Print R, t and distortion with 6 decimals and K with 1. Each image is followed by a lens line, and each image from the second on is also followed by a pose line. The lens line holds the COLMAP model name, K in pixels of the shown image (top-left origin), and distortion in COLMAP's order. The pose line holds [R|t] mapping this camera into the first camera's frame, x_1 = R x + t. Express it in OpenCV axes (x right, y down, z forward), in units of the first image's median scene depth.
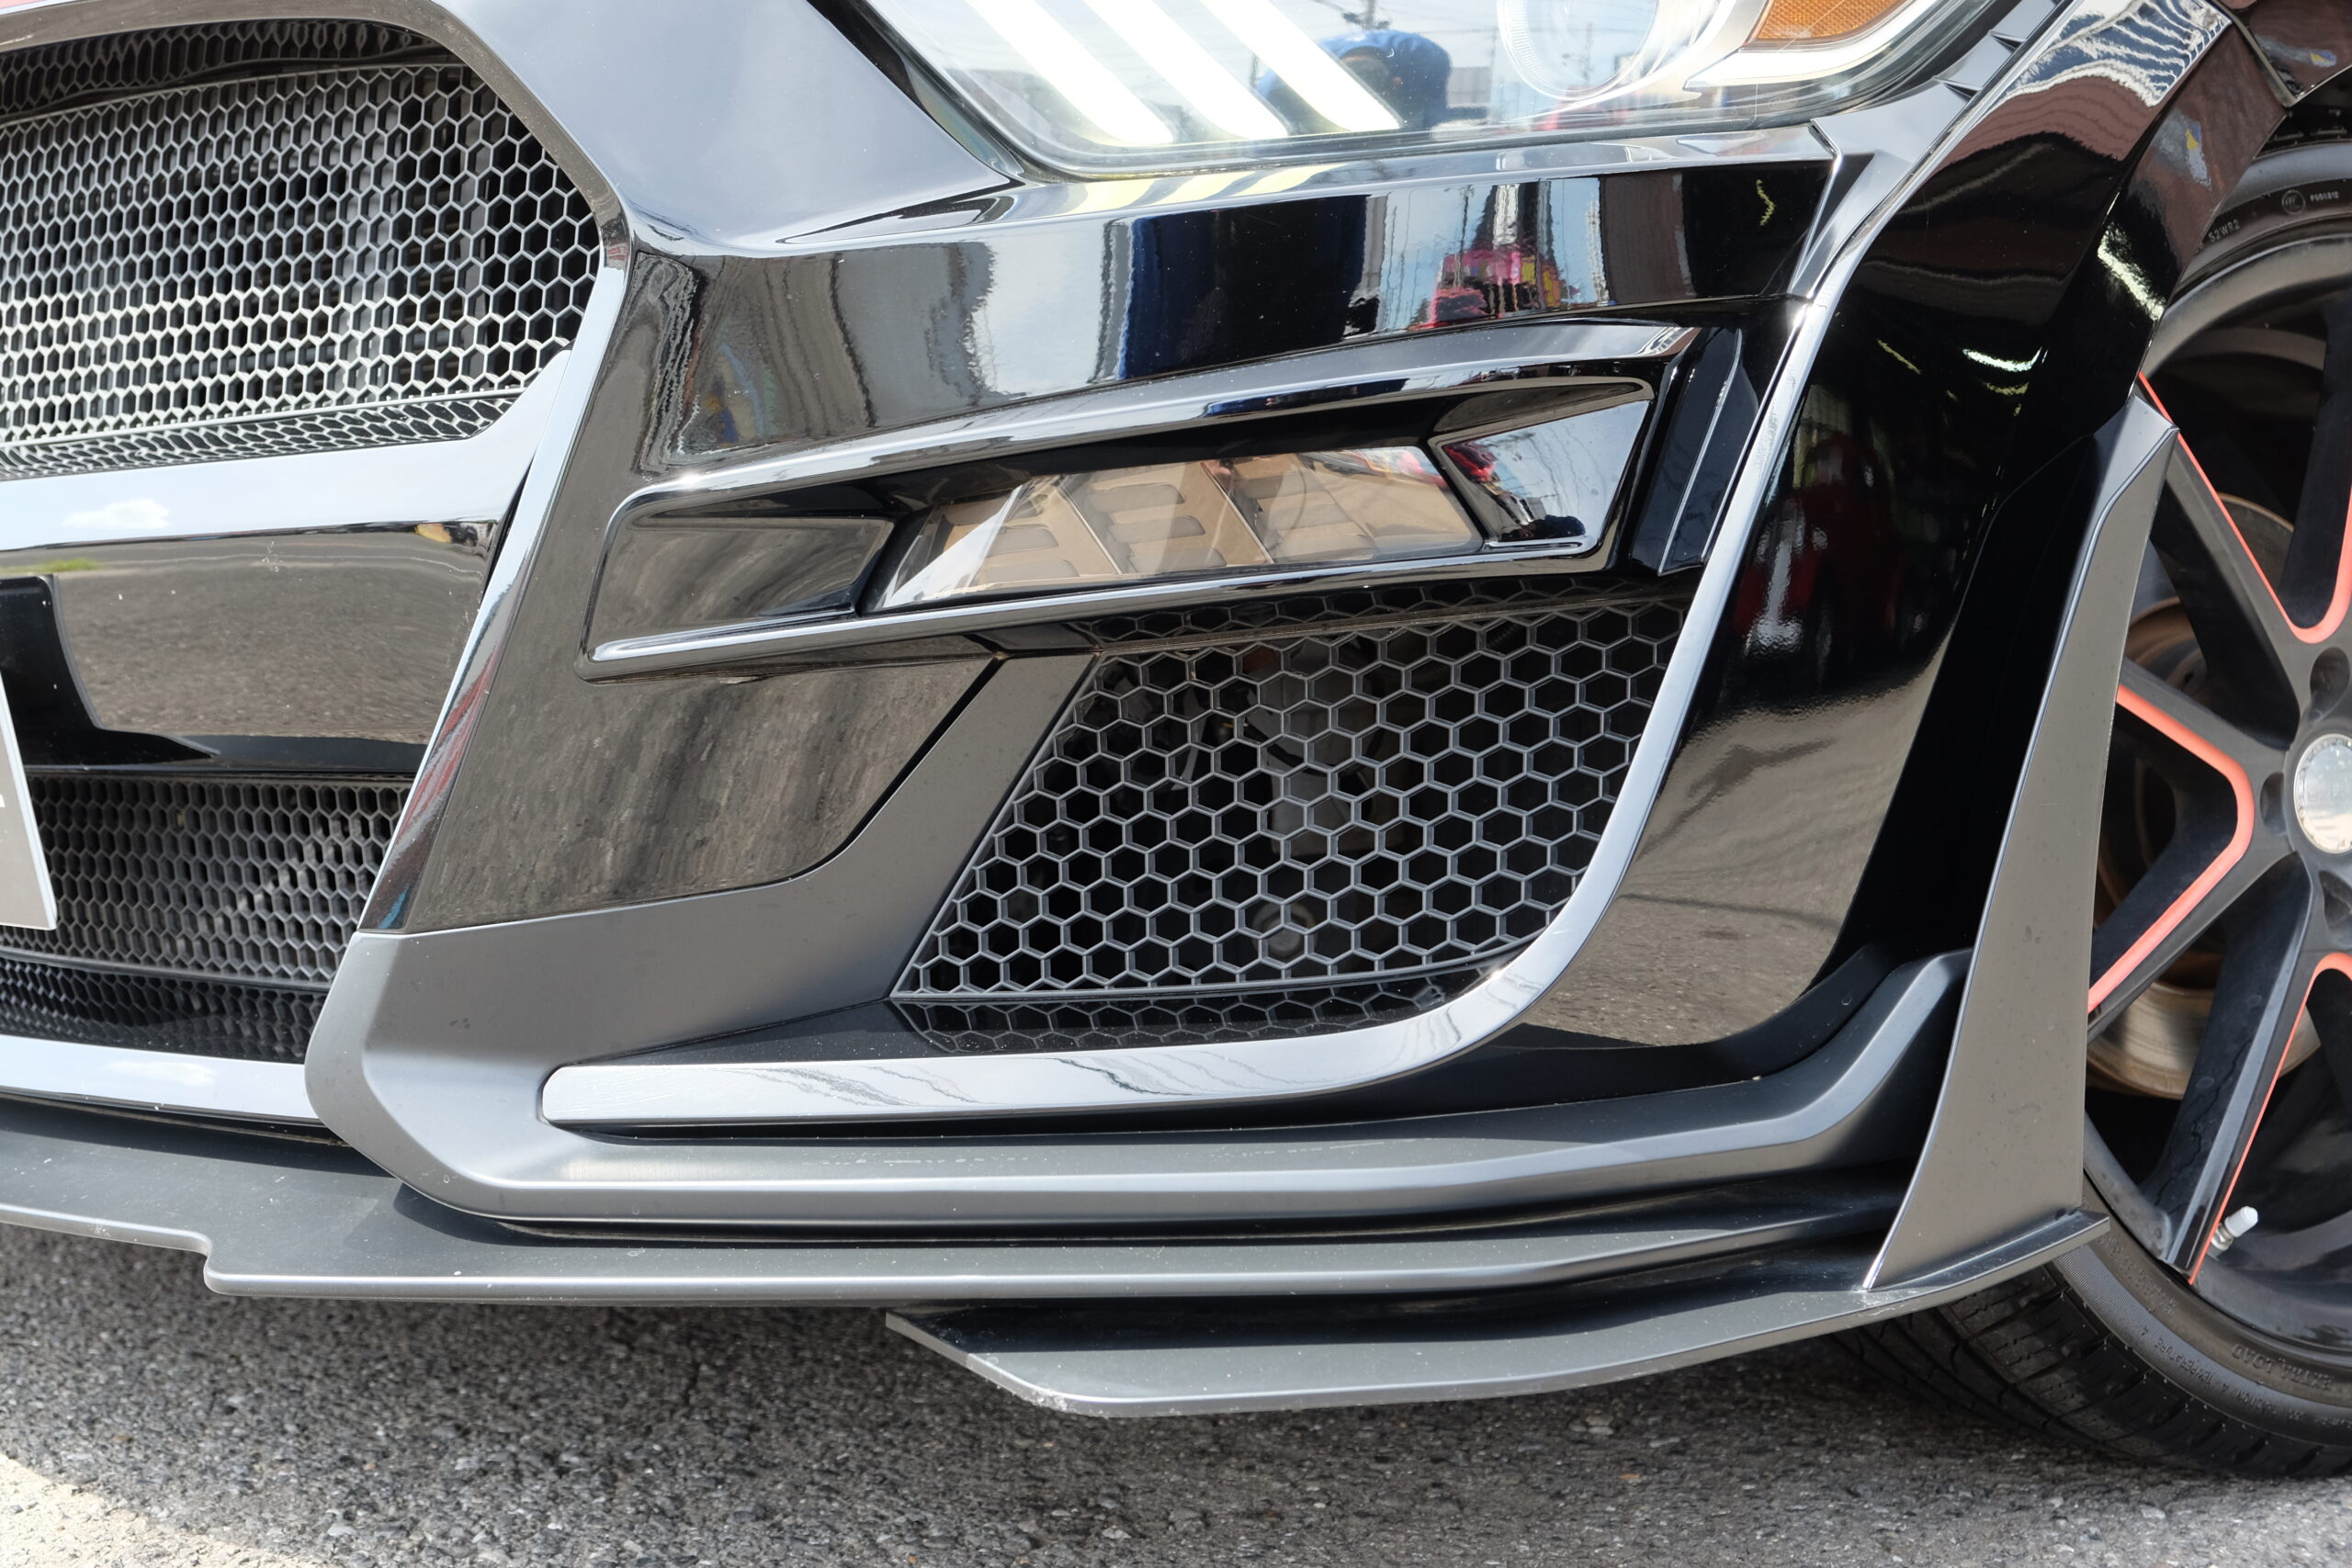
lens RADIAL K [[3071.7, 0, 1183.8], [0, 3071.7, 778.2], [0, 0, 1]] dist [-0.023174, 0.101866]
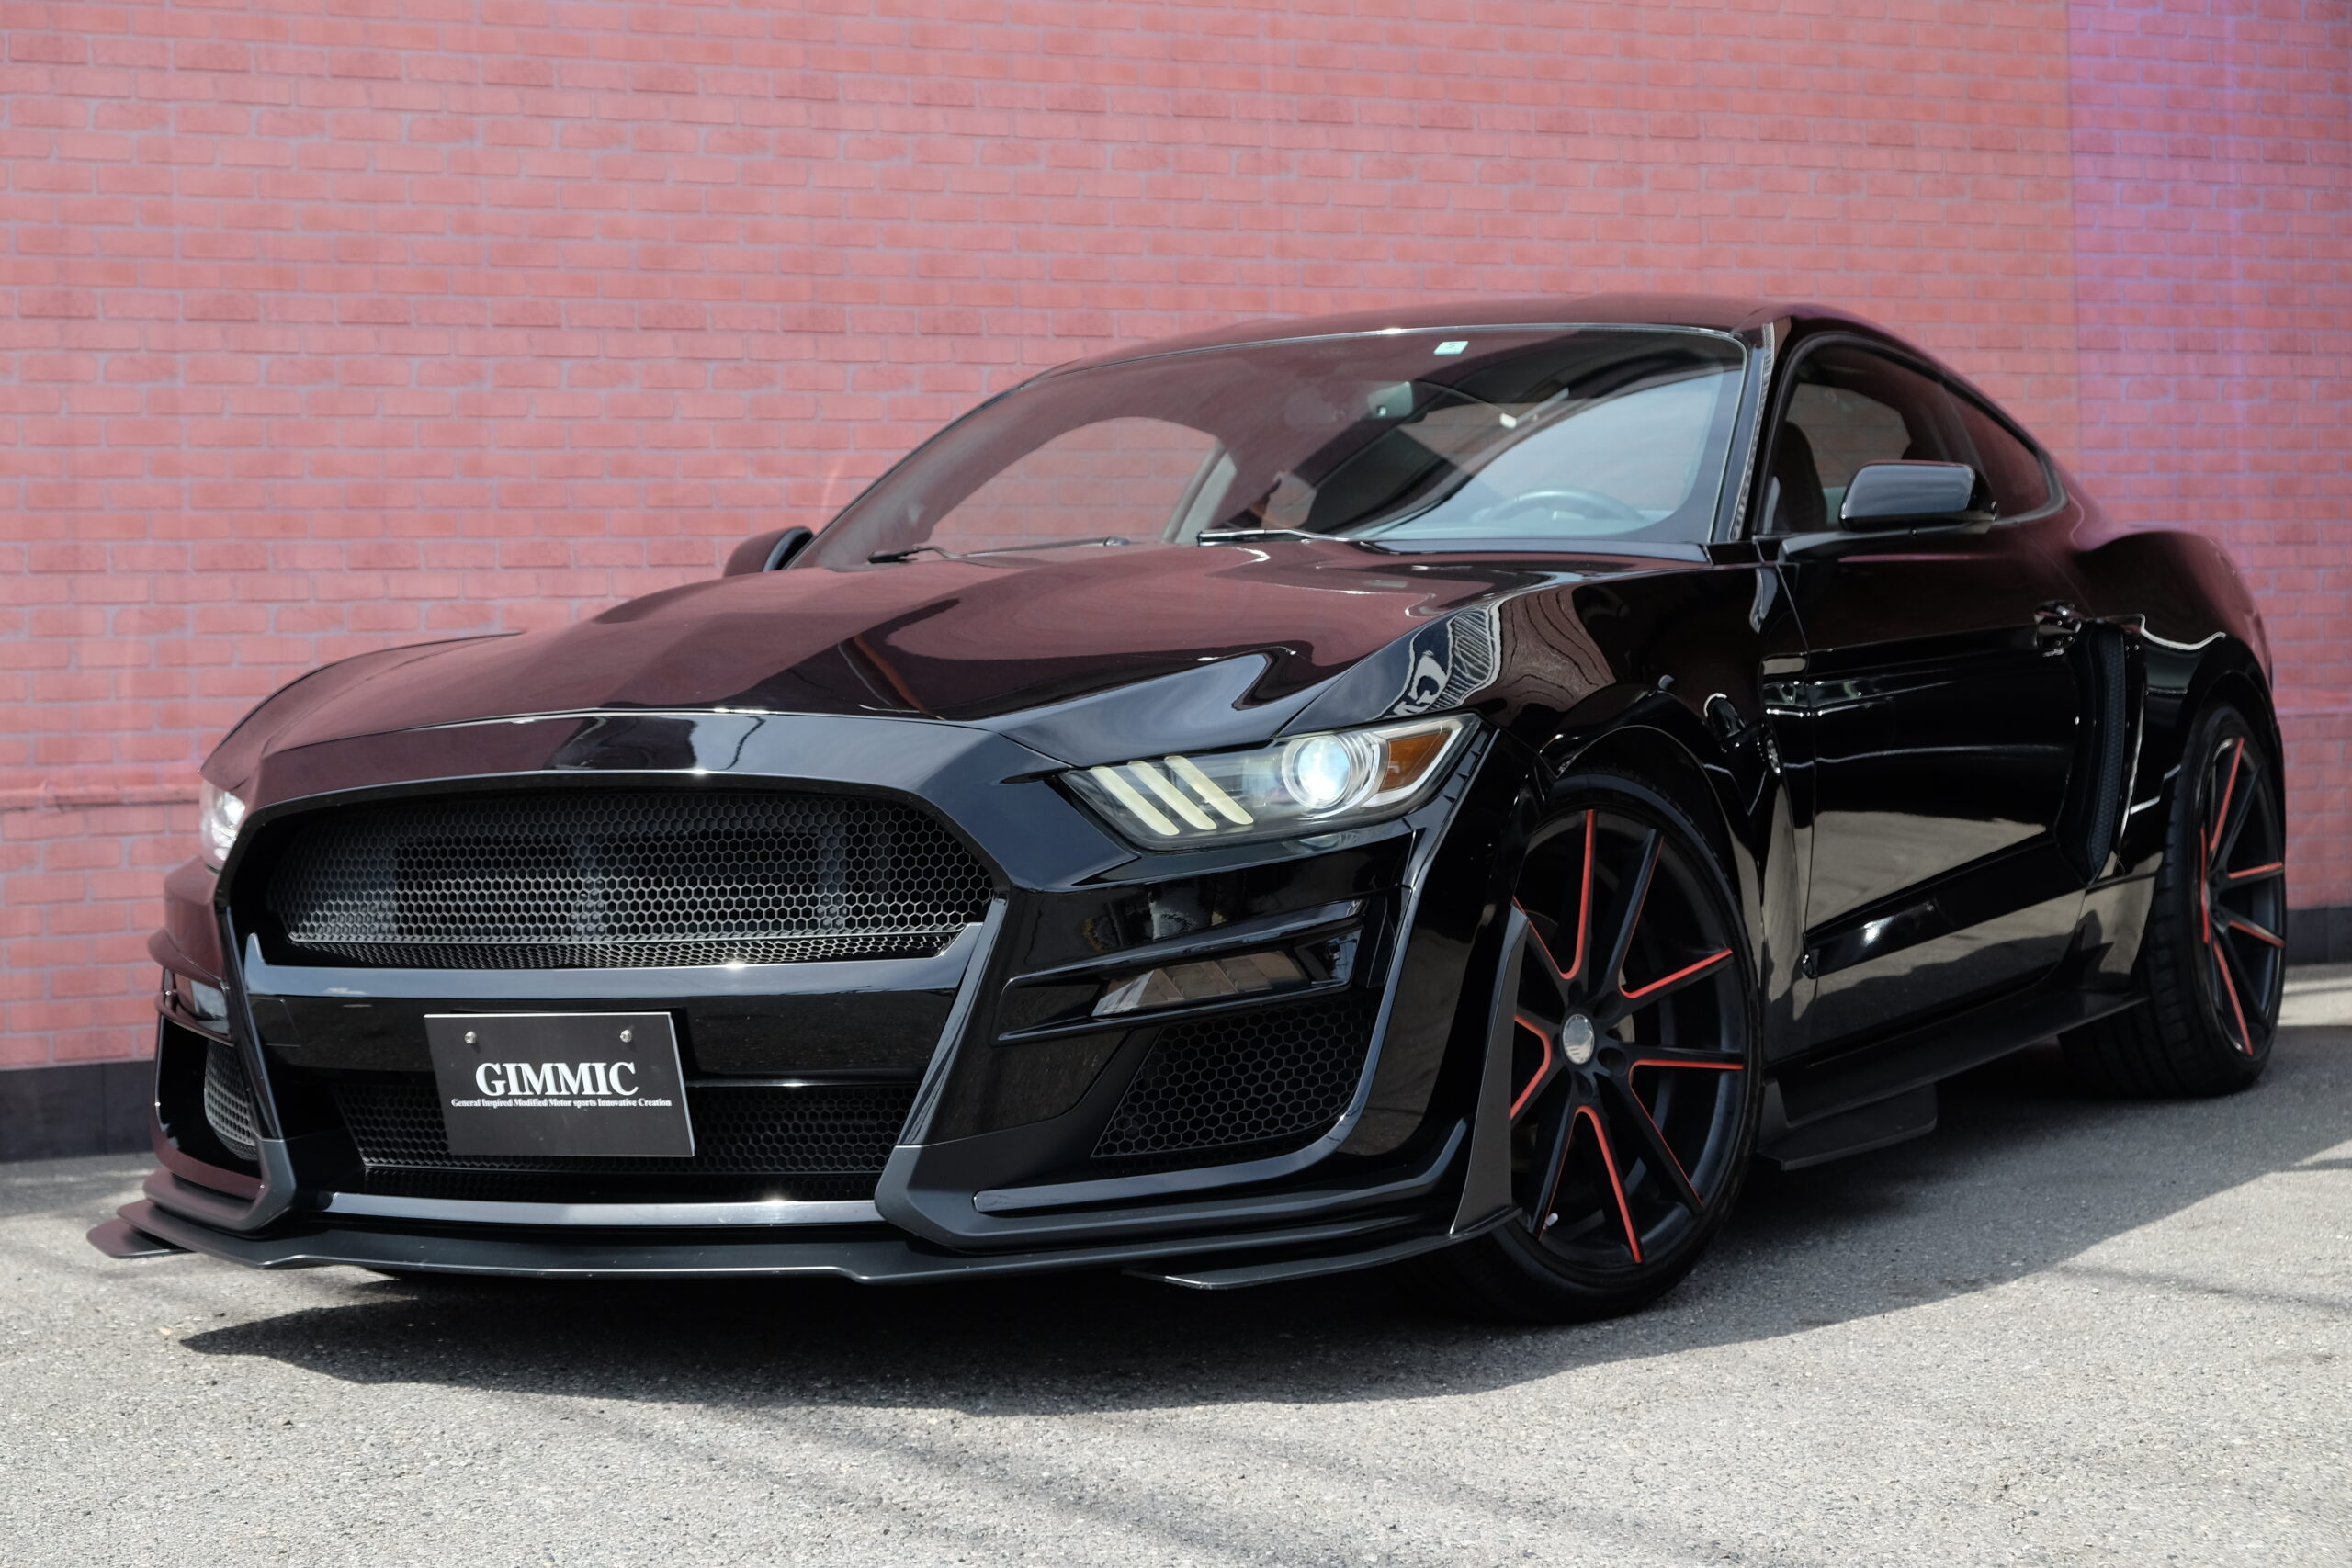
lens RADIAL K [[4673.1, 0, 1165.7], [0, 4673.1, 789.4], [0, 0, 1]] dist [0.017392, 0.112074]
pose [[0.951267, -0.041414, 0.305574, -1.233813], [0.046785, 0.998852, -0.010270, -0.198914], [-0.304798, 0.024066, 0.952113, -2.828220]]
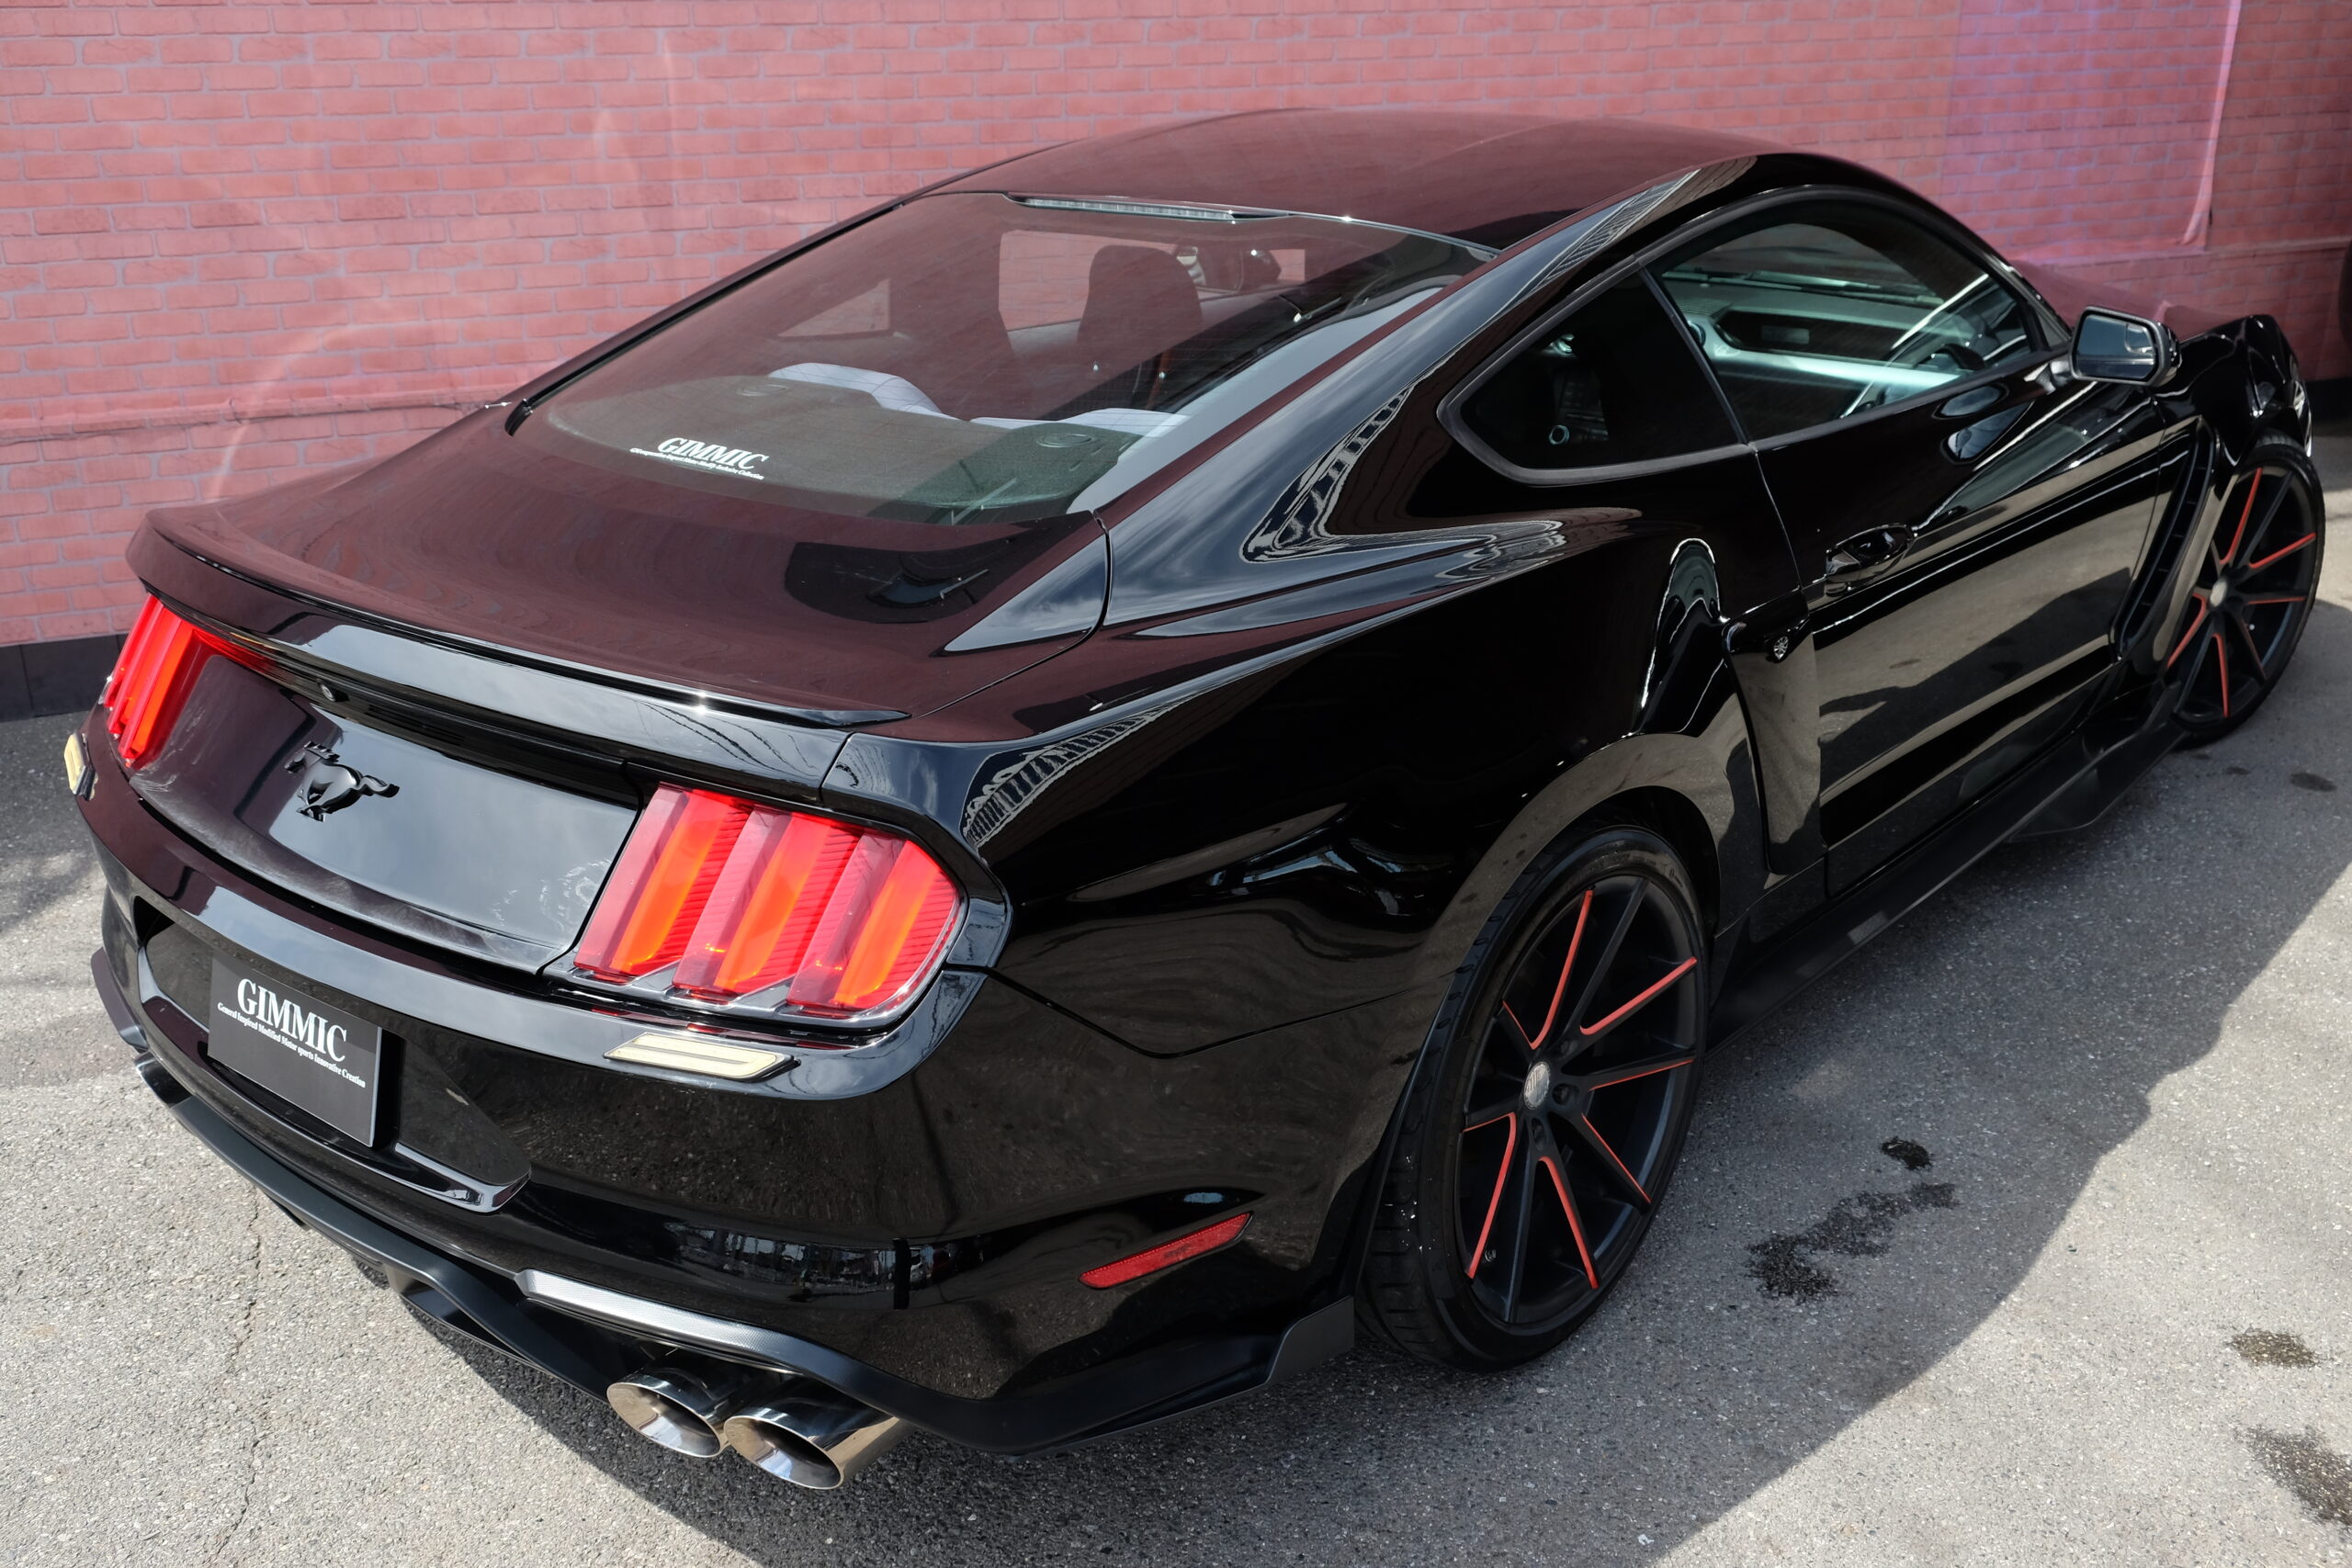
lens RADIAL K [[2149.7, 0, 1176.5], [0, 2149.7, 778.4], [0, 0, 1]] dist [0.030584, -0.019330]
pose [[0.985488, -0.075342, 0.152111, 0.308603], [0.020439, 0.942251, 0.334285, -0.966392], [-0.168512, -0.326324, 0.930116, -0.149575]]
